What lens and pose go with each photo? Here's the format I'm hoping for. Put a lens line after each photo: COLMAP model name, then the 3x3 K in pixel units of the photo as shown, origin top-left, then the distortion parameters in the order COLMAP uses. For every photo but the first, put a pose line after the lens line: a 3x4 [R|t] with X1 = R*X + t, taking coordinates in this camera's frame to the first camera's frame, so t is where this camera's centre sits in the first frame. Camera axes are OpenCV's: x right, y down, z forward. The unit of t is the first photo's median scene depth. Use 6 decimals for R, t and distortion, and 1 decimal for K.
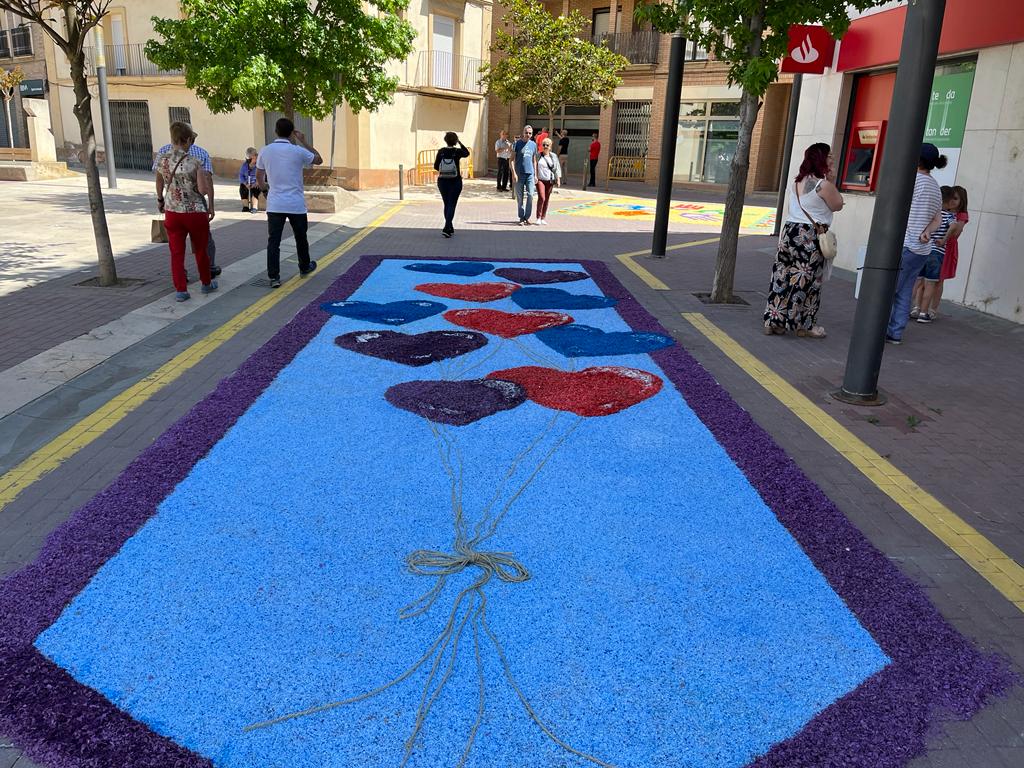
lens RADIAL K [[780.3, 0, 512.0], [0, 780.3, 384.0], [0, 0, 1]] dist [0.003404, -0.003773]
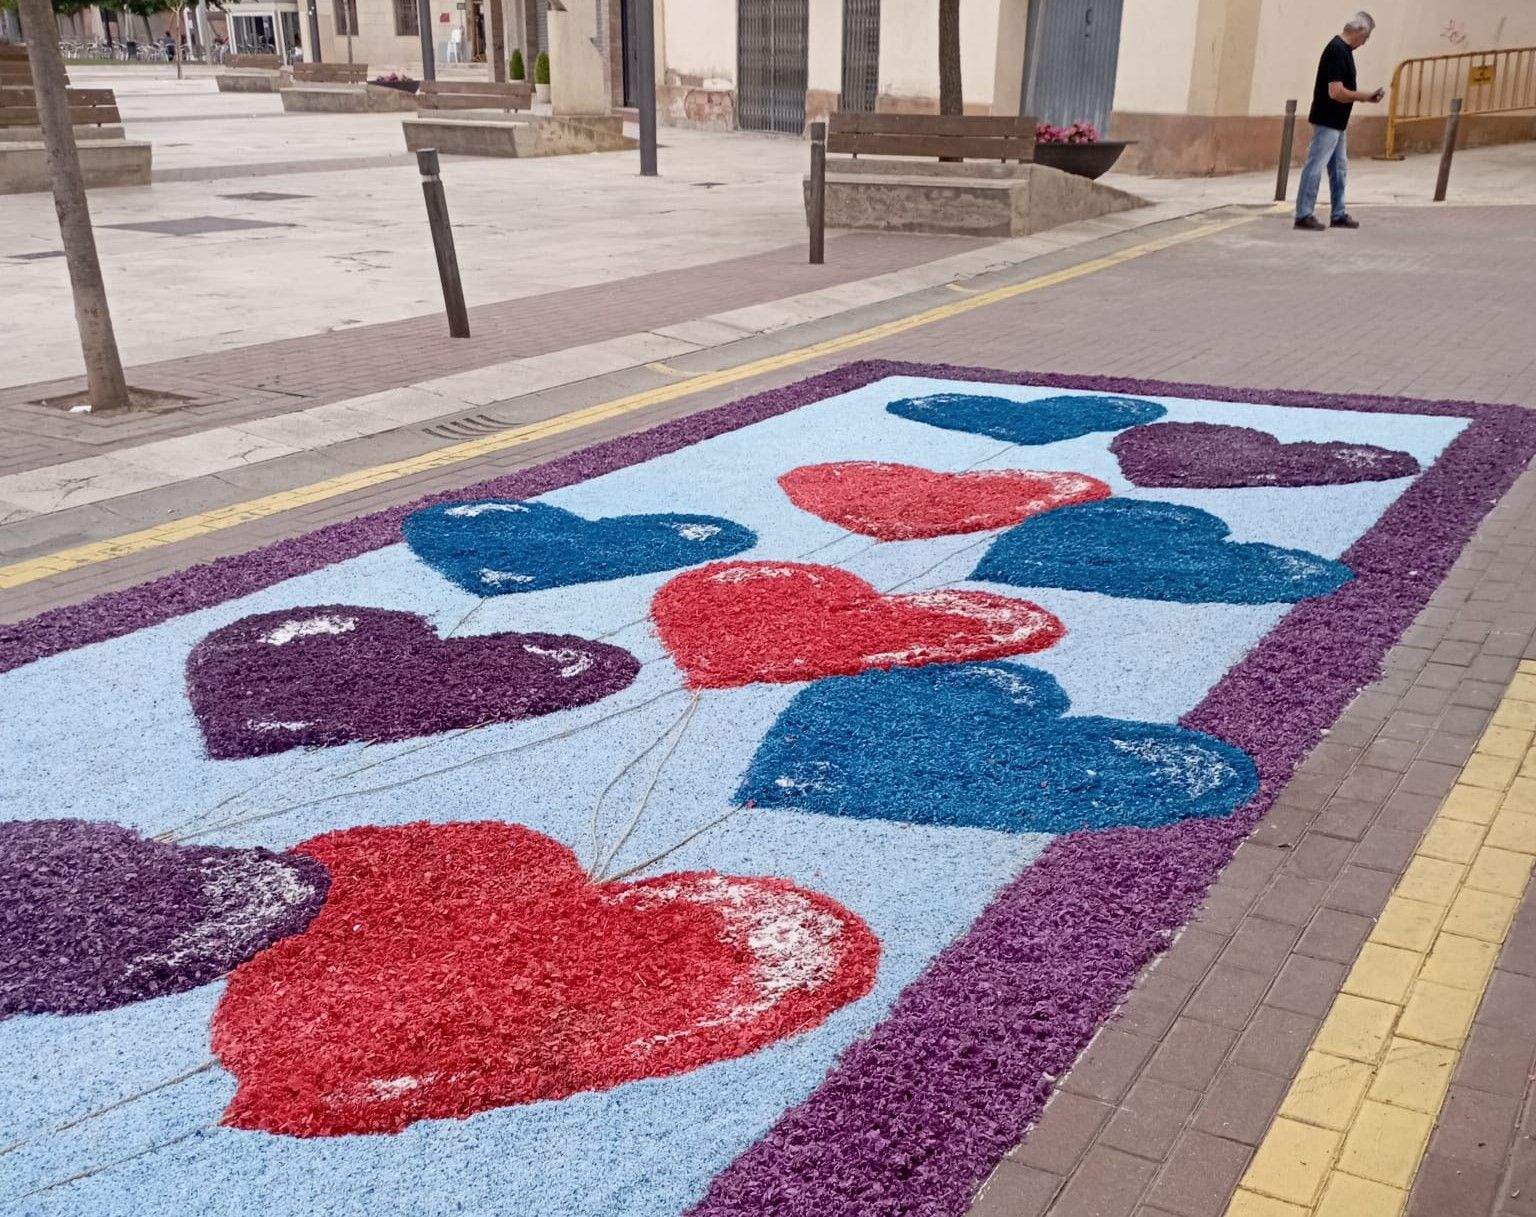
lens RADIAL K [[1920.9, 0, 768.0], [0, 1920.9, 608.5], [0, 0, 1]] dist [0.022953, 0.040946]
pose [[0.861419, 0.109261, -0.496004, 0.428325], [-0.120441, 0.992675, 0.009496, -0.116176], [0.493408, 0.051559, 0.868268, 0.485460]]
